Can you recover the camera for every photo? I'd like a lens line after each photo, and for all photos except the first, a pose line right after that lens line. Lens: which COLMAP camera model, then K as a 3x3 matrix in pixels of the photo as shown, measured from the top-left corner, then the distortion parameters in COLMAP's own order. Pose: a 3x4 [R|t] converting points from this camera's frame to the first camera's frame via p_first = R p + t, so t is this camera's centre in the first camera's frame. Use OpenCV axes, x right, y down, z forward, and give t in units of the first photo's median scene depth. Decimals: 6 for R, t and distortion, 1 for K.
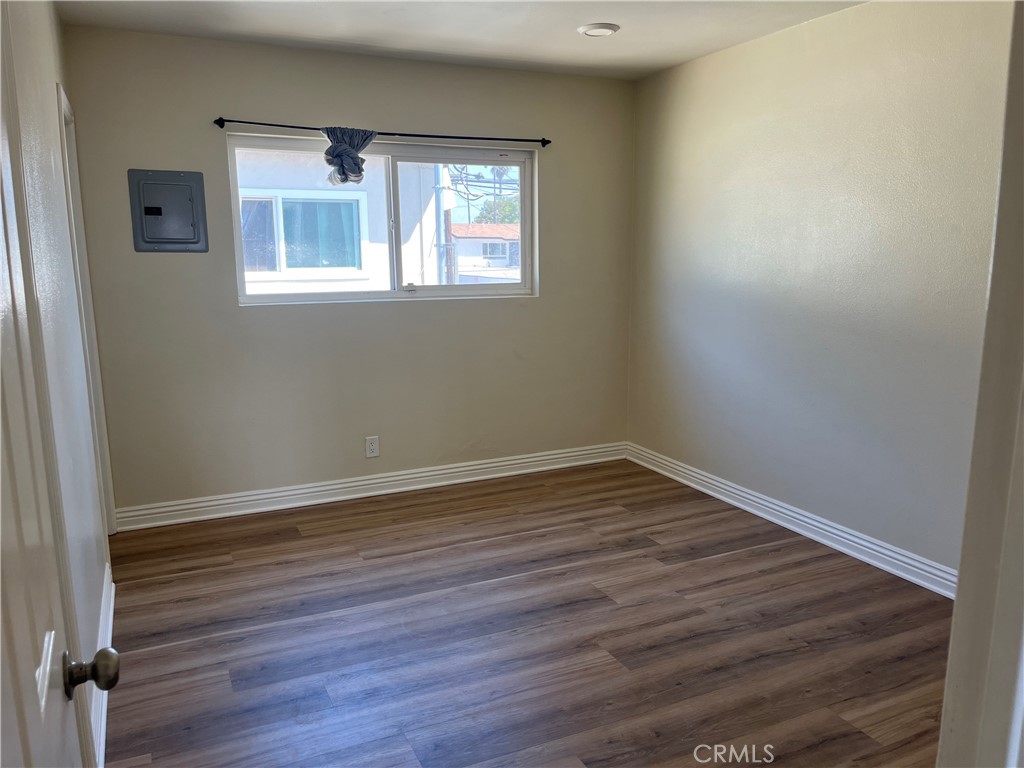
lens RADIAL K [[772.9, 0, 510.7], [0, 772.9, 385.8], [0, 0, 1]] dist [0.073158, -0.098982]
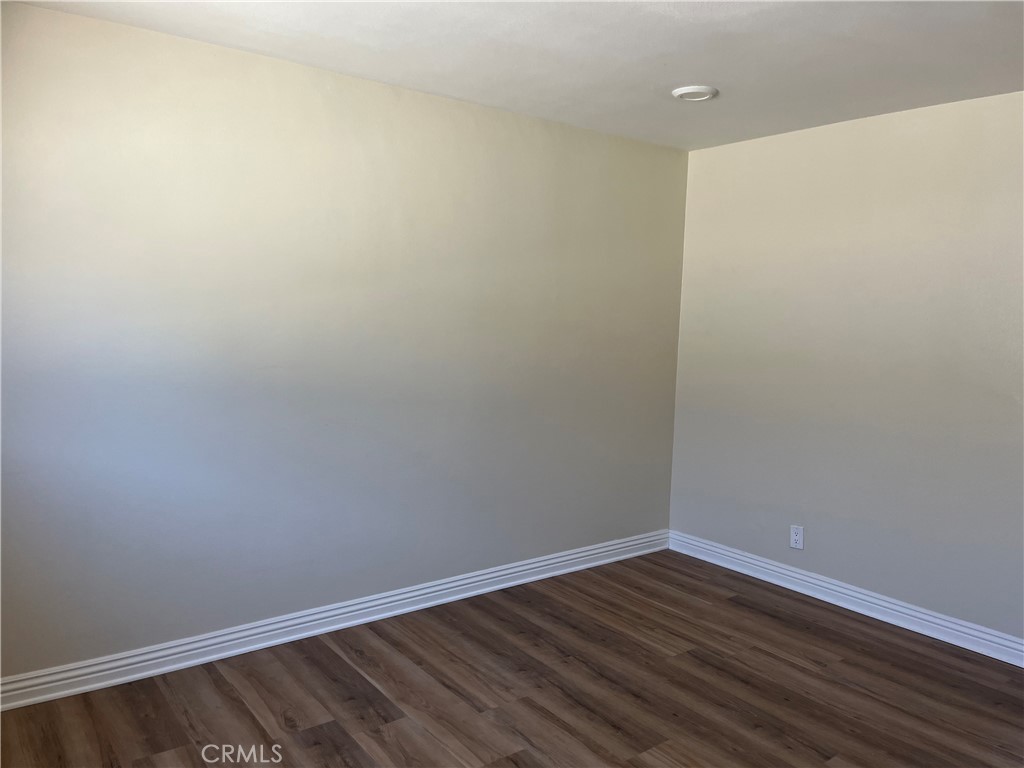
lens RADIAL K [[772.9, 0, 510.0], [0, 772.9, 385.9], [0, 0, 1]] dist [0.073158, -0.098982]
pose [[-0.195980, -0.096099, 0.975888, -0.578391], [0.152729, 0.980050, 0.127180, -0.190792], [-0.968641, 0.173972, -0.177393, 0.988913]]
